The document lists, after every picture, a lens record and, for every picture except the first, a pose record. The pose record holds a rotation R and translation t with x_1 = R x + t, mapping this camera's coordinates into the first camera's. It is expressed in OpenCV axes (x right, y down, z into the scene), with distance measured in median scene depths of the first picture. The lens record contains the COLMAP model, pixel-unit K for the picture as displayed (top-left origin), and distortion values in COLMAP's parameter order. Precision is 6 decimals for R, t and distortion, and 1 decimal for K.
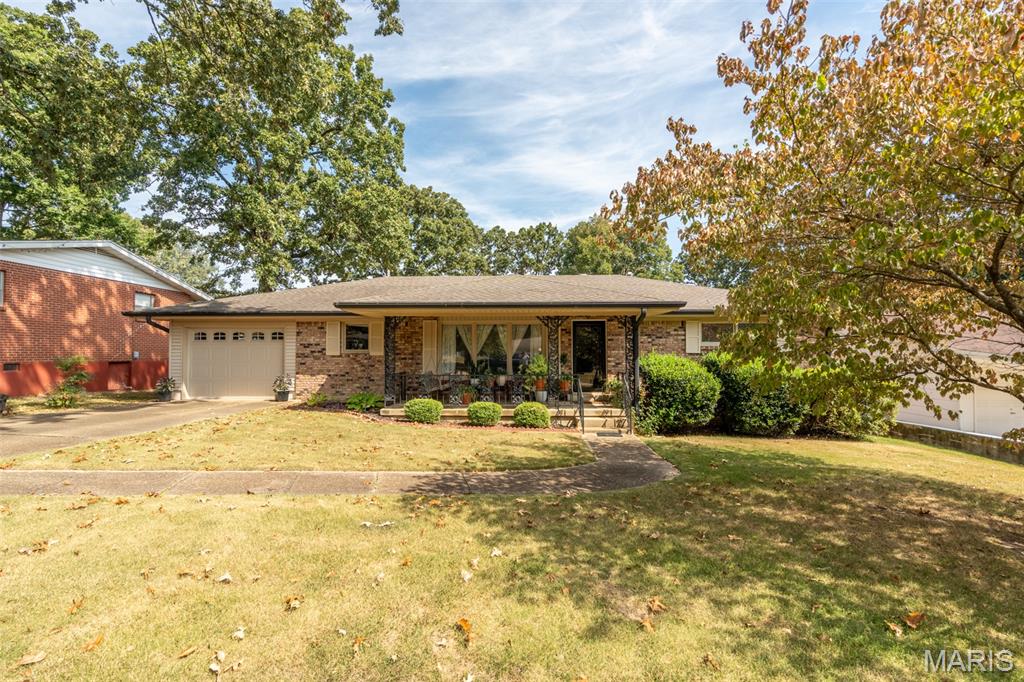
lens RADIAL K [[472.6, 0, 510.6], [0, 472.6, 337.2], [0, 0, 1]] dist [-0.001270, 0.000985]
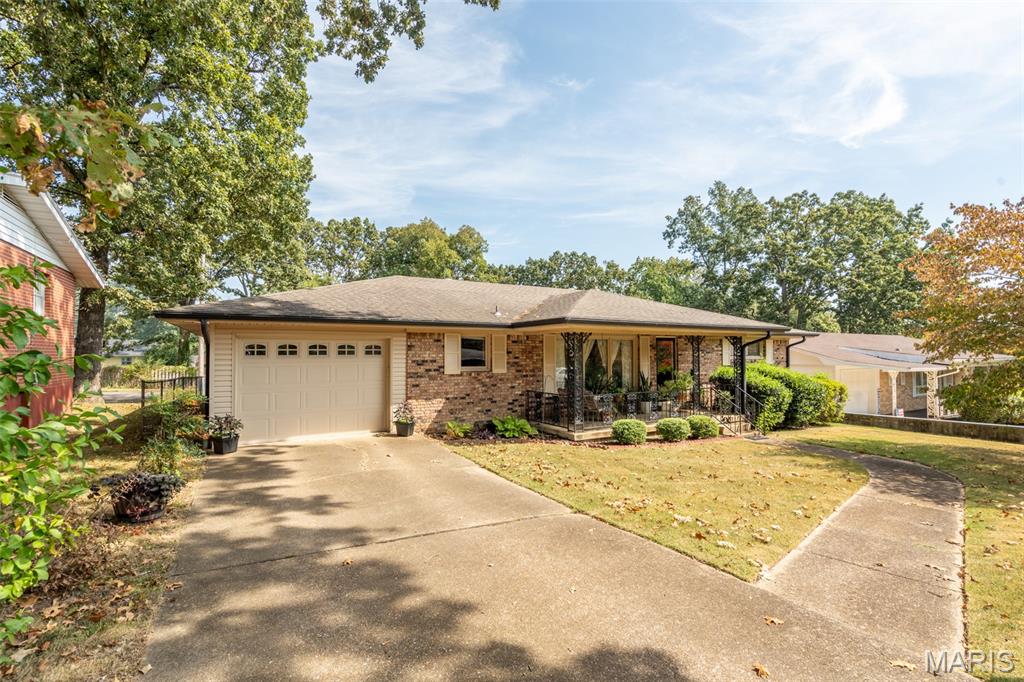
lens RADIAL K [[472.6, 0, 510.6], [0, 472.6, 337.2], [0, 0, 1]] dist [-0.001270, 0.000985]
pose [[0.844170, 0.017999, 0.535773, -0.730290], [-0.015305, 0.999838, -0.009475, -0.019627], [-0.535857, -0.000201, 0.844309, 0.251545]]
